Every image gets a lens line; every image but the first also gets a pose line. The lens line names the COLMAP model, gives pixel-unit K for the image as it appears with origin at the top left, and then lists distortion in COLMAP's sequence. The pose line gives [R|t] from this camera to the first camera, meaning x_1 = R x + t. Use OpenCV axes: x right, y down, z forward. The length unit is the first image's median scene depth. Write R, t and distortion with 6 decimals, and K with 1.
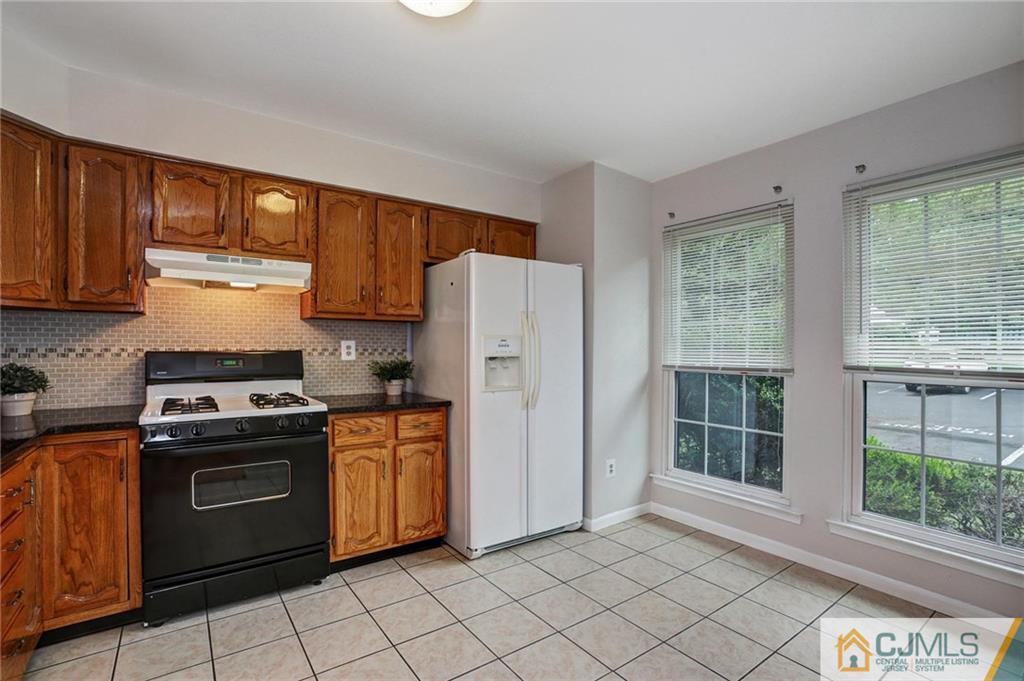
lens RADIAL K [[472.6, 0, 511.0], [0, 472.6, 348.2], [0, 0, 1]] dist [-0.063807, 0.000487]
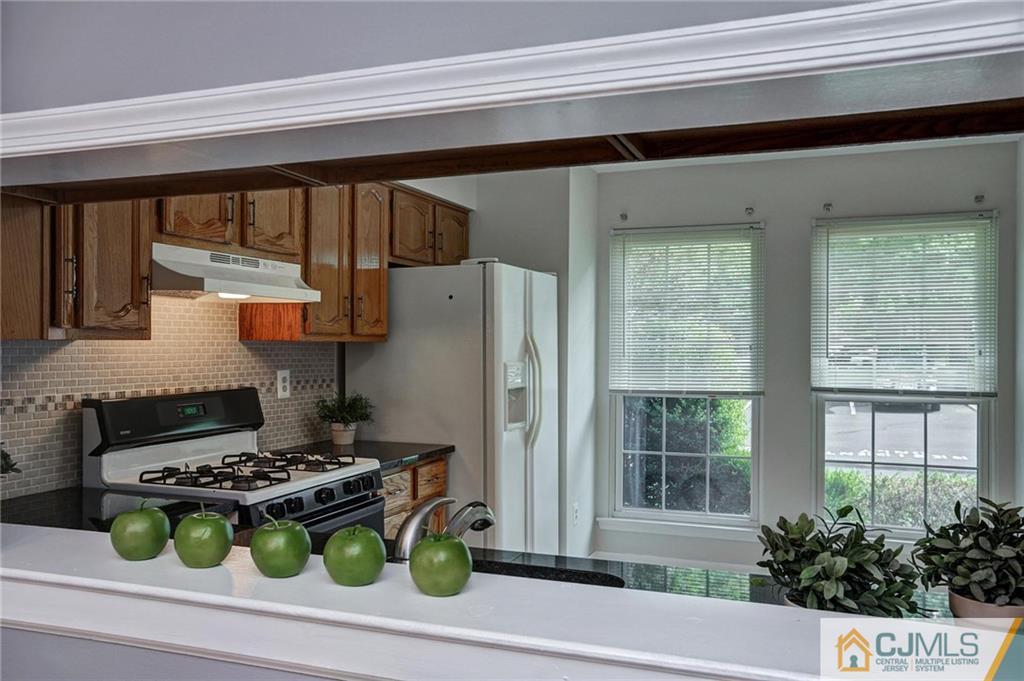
lens RADIAL K [[849.7, 0, 512.0], [0, 849.7, 340.5], [0, 0, 1]] dist [-0.061077, 0.002588]
pose [[0.830909, -0.000669, 0.556407, -0.877403], [0.003687, 0.999984, -0.004304, -0.060813], [-0.556396, 0.005628, 0.830898, -0.244652]]
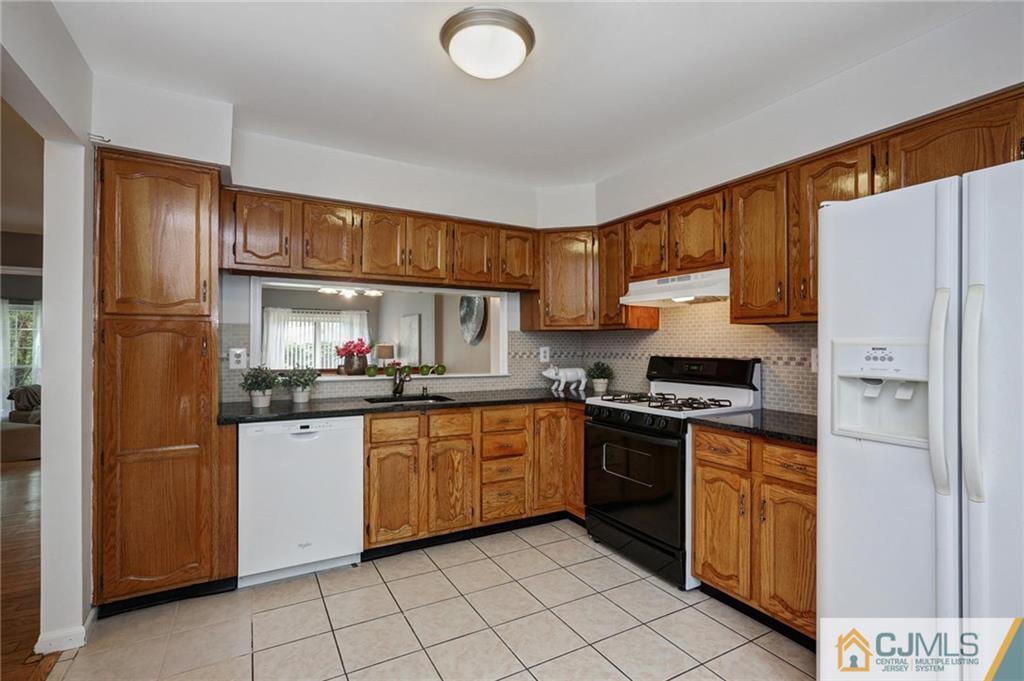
lens RADIAL K [[459.0, 0, 490.4], [0, 459.0, 346.2], [0, 0, 1]] dist [0.000219, 0.000067]
pose [[-0.137063, -0.003039, -0.990558, 0.574692], [-0.009722, 0.999951, -0.001723, -0.014612], [0.990515, 0.009394, -0.137086, 0.643249]]
